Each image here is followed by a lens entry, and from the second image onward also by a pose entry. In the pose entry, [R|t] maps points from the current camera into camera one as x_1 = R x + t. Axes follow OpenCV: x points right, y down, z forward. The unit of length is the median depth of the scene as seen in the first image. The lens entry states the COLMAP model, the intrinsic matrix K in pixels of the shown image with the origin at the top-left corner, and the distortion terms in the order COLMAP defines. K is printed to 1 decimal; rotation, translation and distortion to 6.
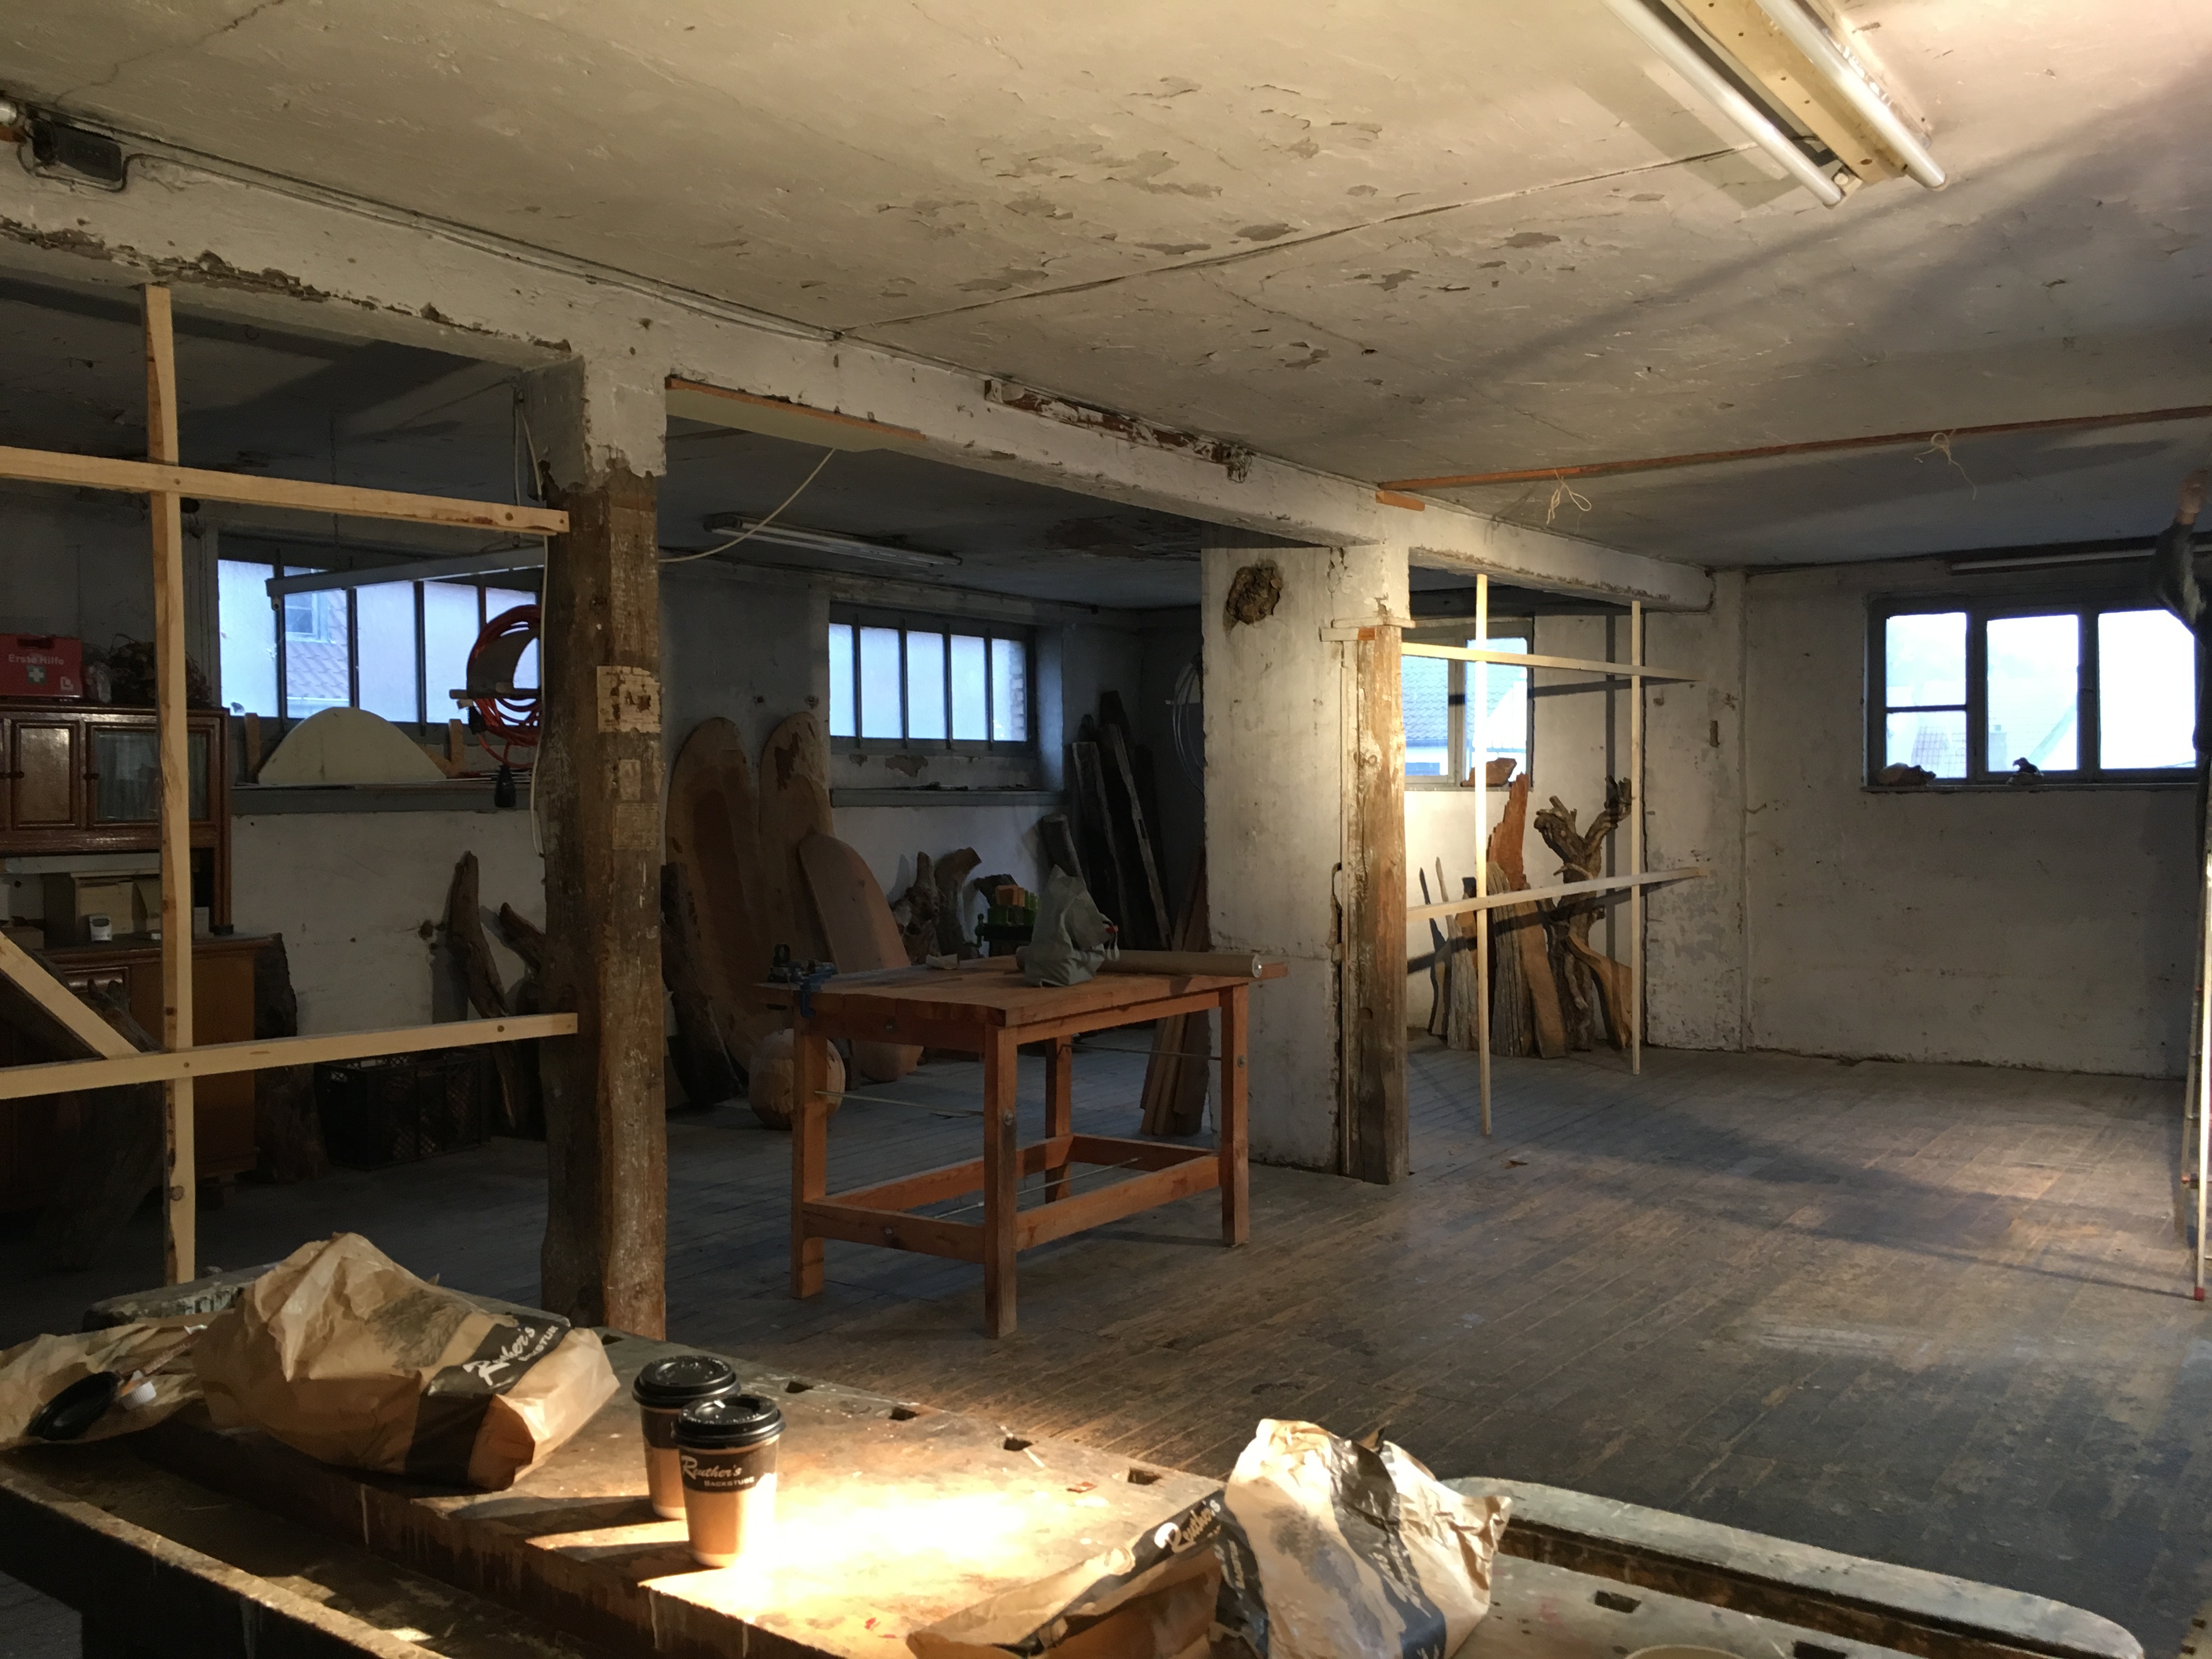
lens RADIAL K [[1883.5, 0, 1099.0], [0, 1883.5, 822.0], [0, 0, 1]] dist [0.069230, -0.073224]
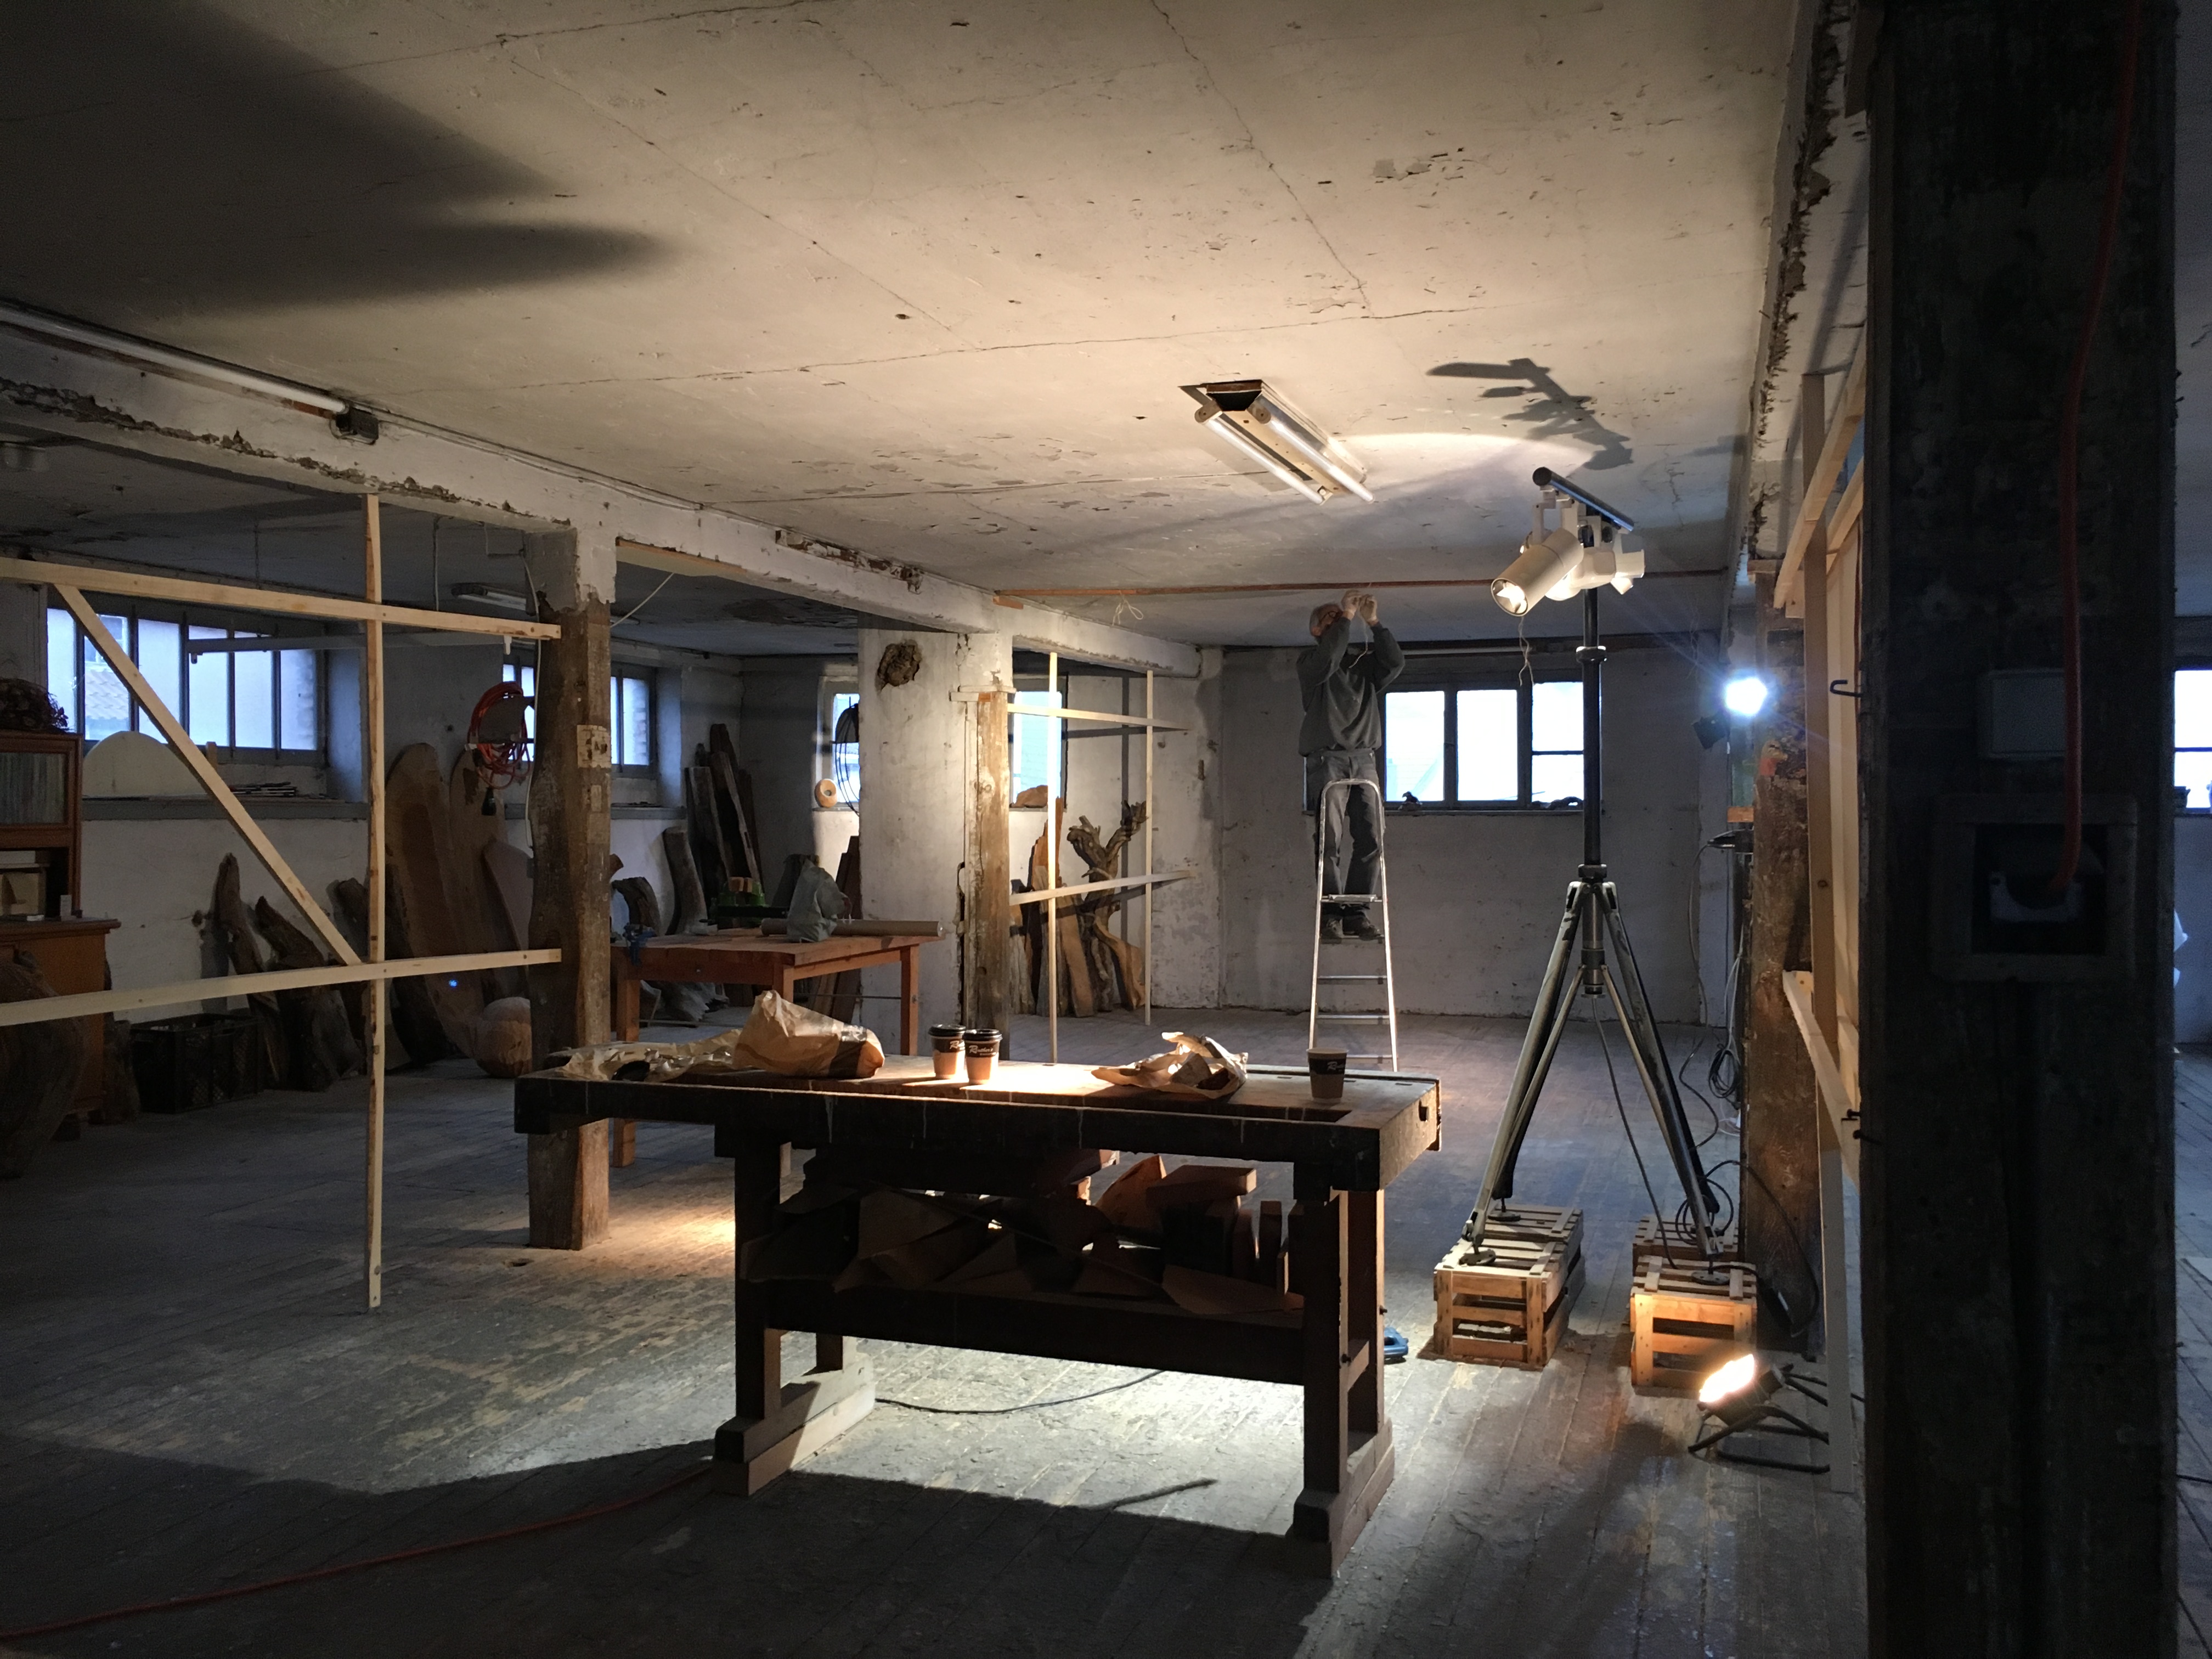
lens RADIAL K [[1883.5, 0, 1104.7], [0, 1883.5, 826.2], [0, 0, 1]] dist [0.069230, -0.073224]
pose [[0.958019, 0.007536, 0.286606, -0.198926], [-0.005206, 0.999947, -0.008891, 0.008217], [-0.286658, 0.007026, 0.958007, -0.412595]]
